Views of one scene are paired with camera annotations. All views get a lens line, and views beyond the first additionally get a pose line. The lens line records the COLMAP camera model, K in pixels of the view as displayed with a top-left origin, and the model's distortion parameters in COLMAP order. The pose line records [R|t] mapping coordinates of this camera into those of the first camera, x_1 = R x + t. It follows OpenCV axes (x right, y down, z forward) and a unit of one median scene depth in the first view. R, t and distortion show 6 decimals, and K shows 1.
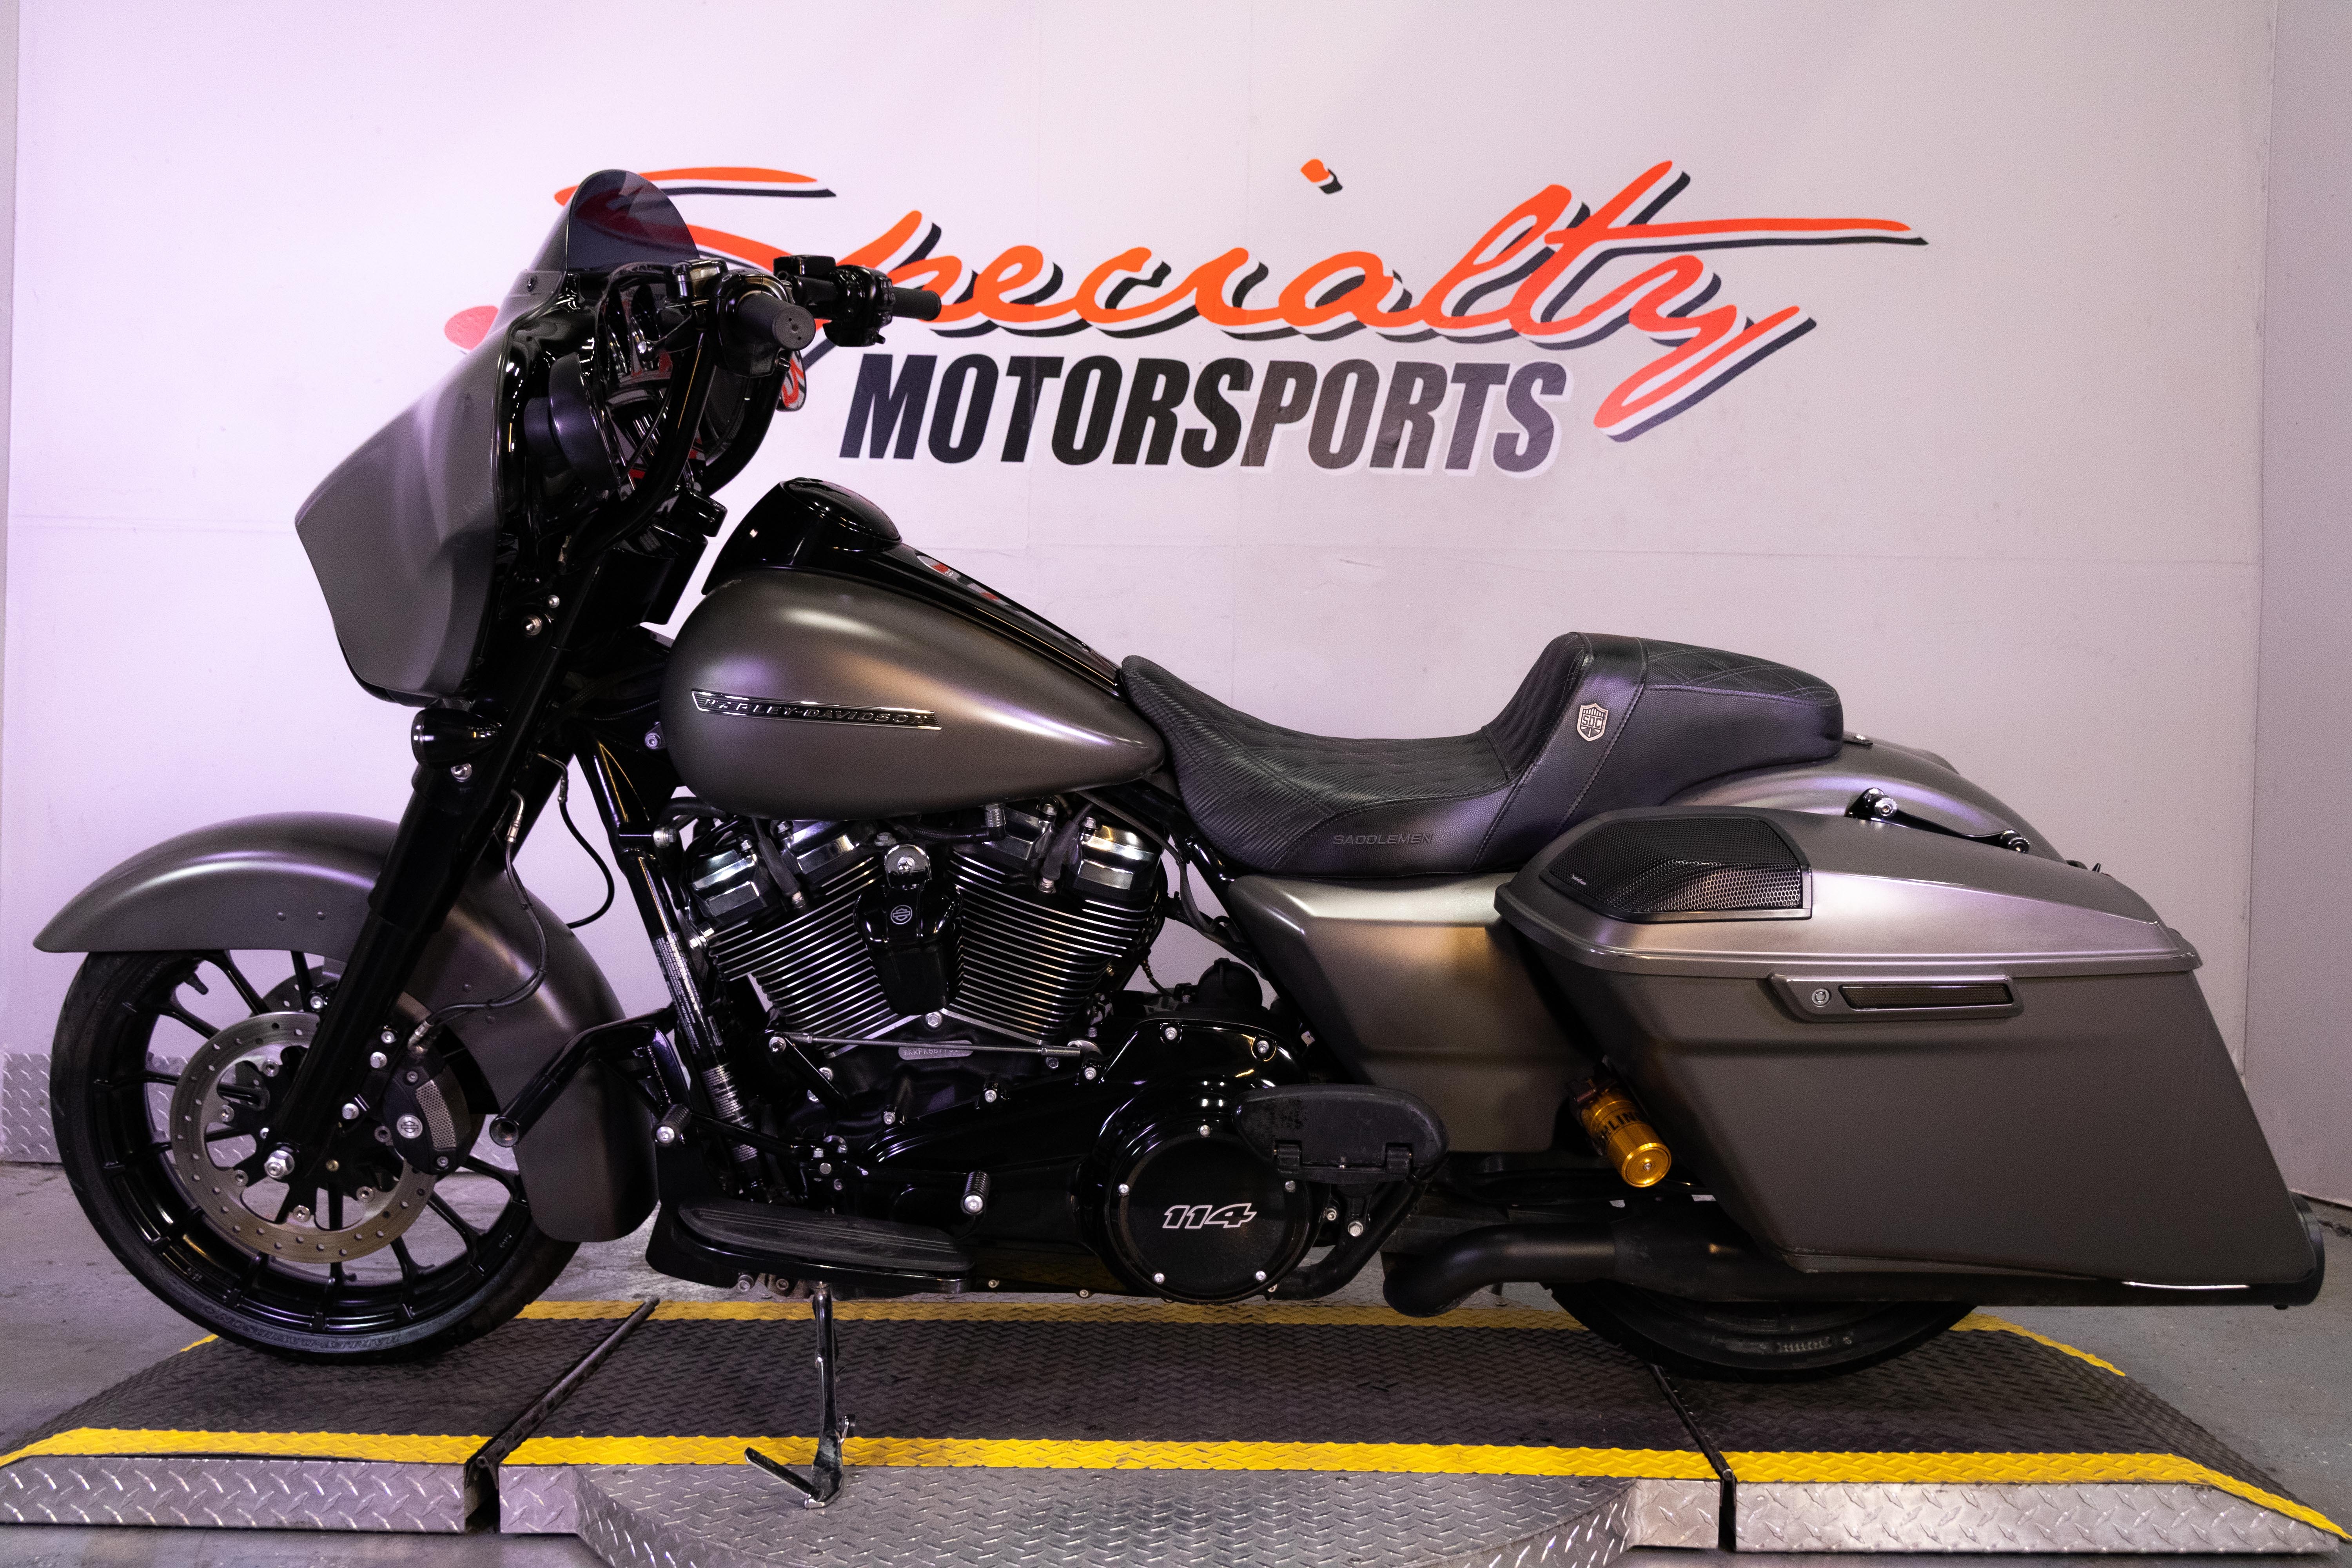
lens RADIAL K [[2107.2, 0, 1172.8], [0, 2107.2, 790.0], [0, 0, 1]] dist [0.002916, -0.015289]
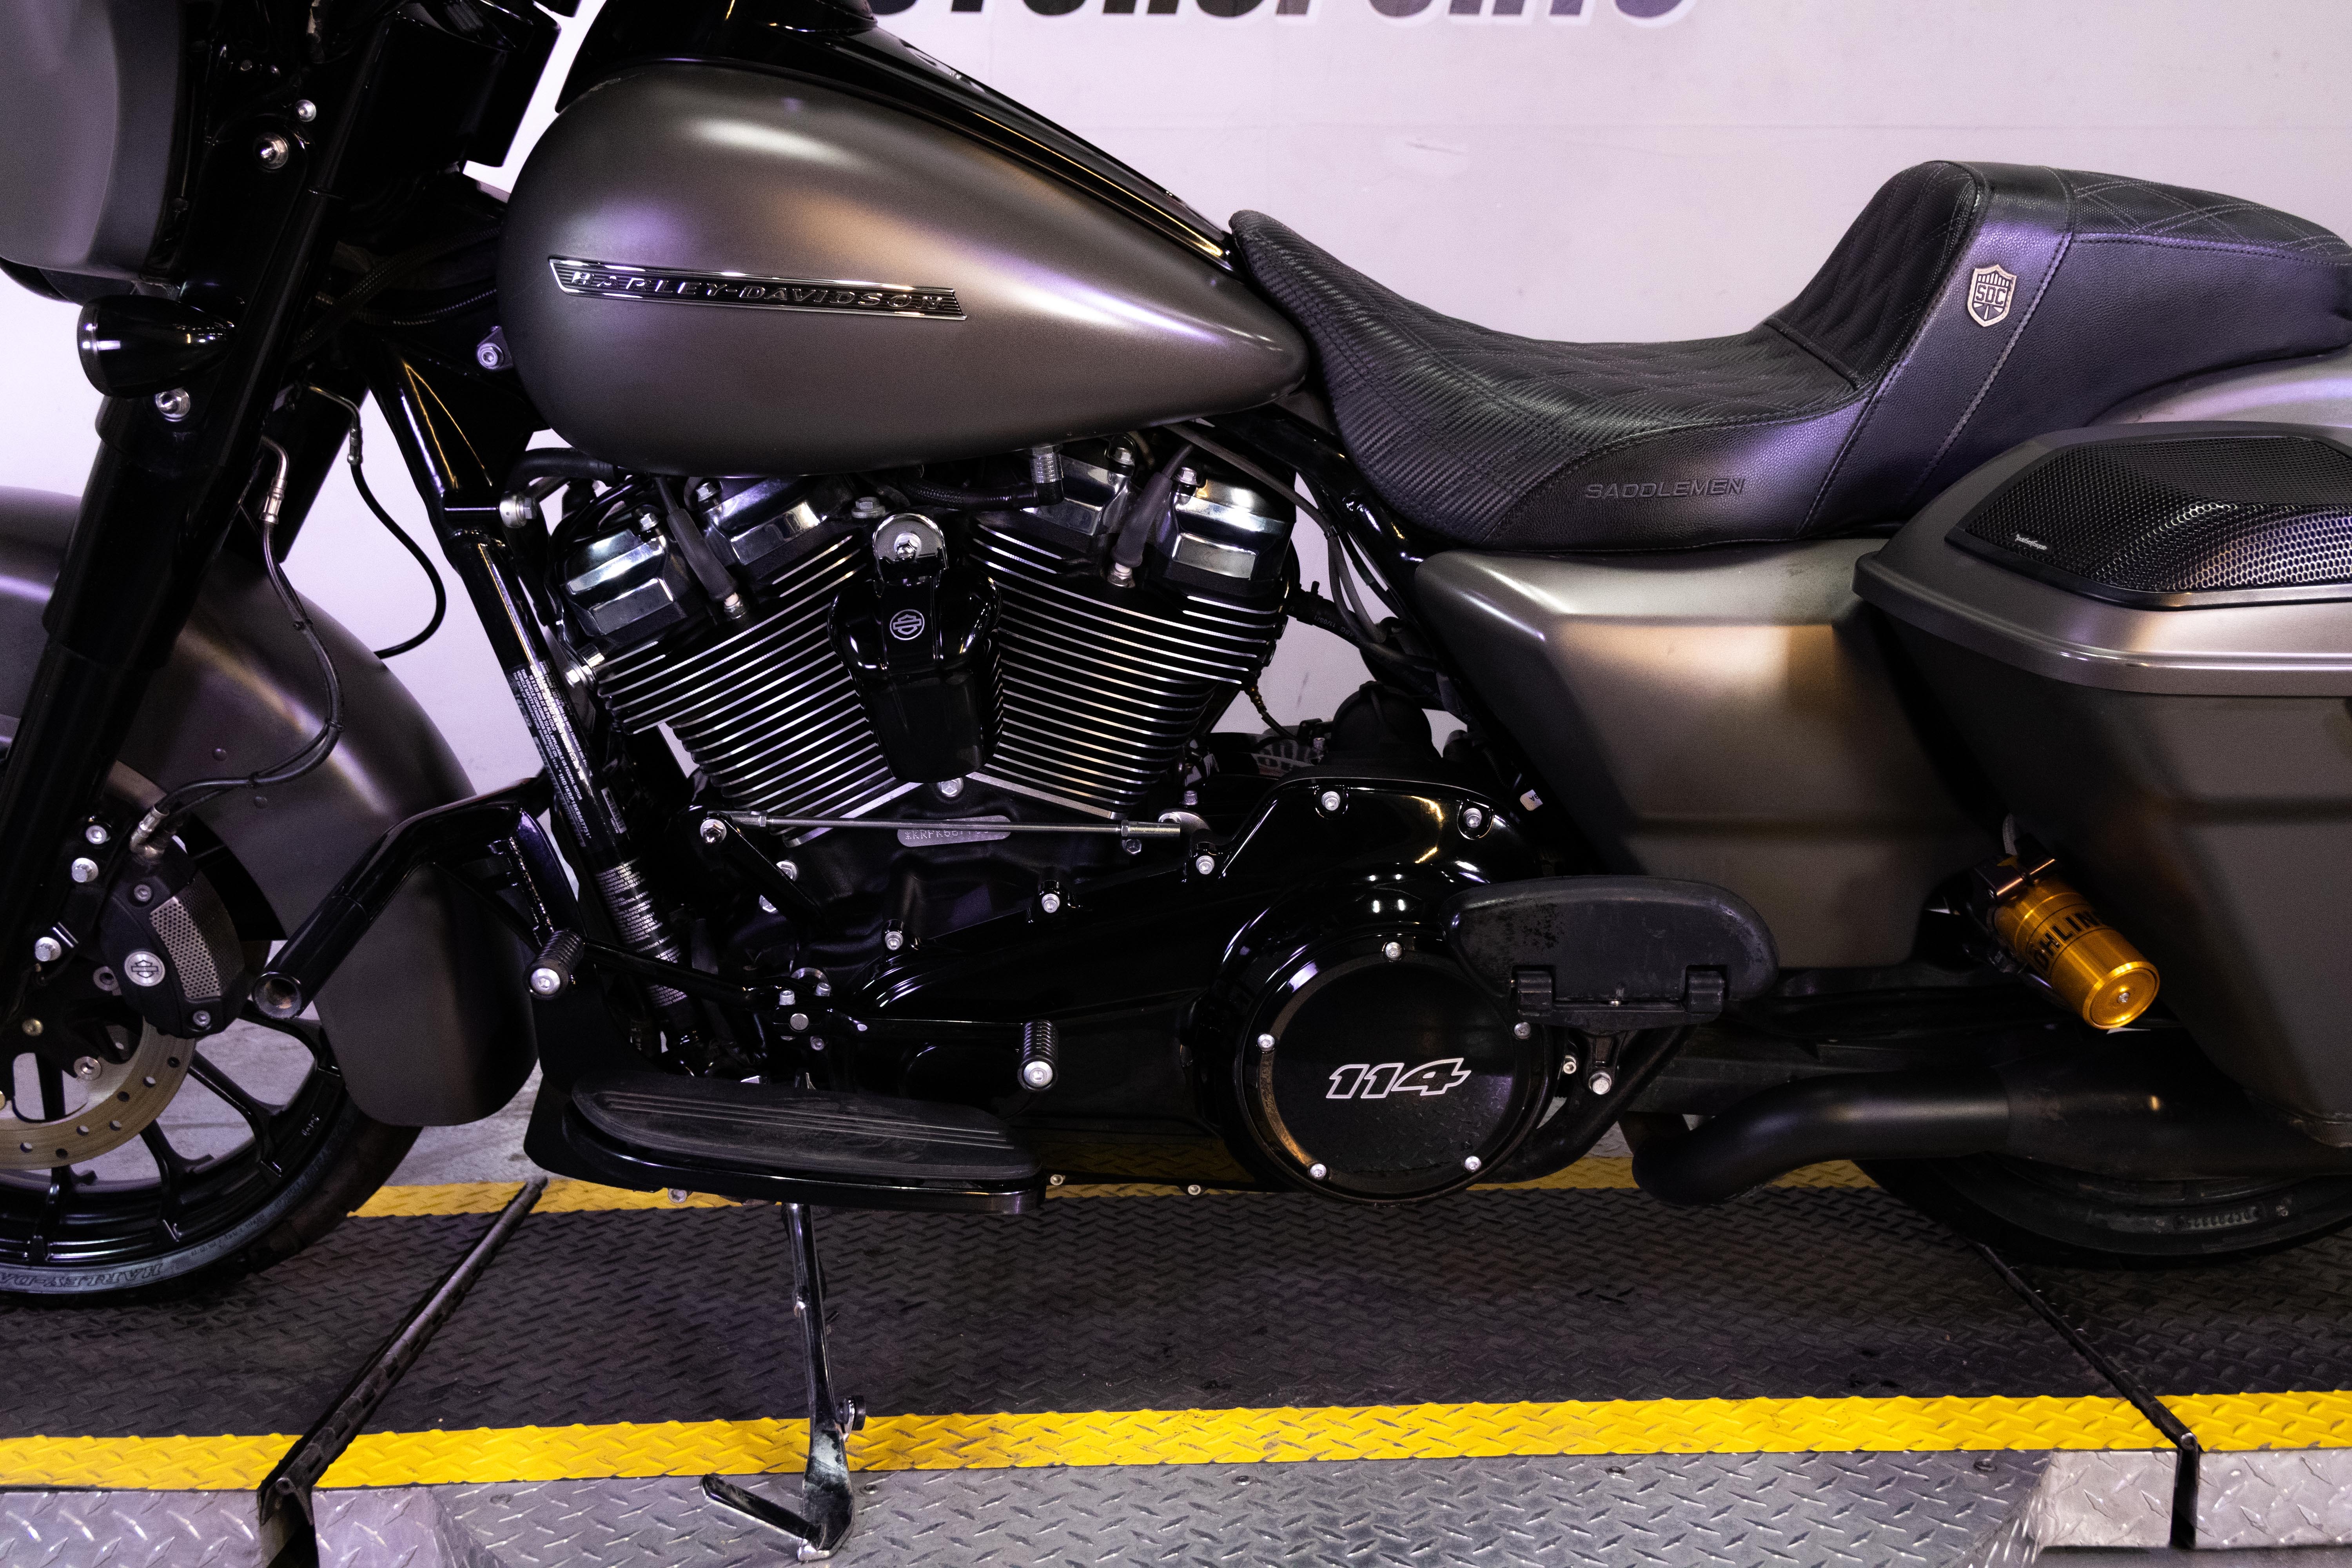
lens RADIAL K [[2258.1, 0, 1166.2], [0, 2258.1, 781.2], [0, 0, 1]] dist [0.023958, -0.027476]
pose [[0.998984, -0.024462, 0.037852, -0.042870], [0.019502, 0.991805, 0.126267, 0.012026], [-0.040630, -0.125401, 0.991274, 0.177779]]
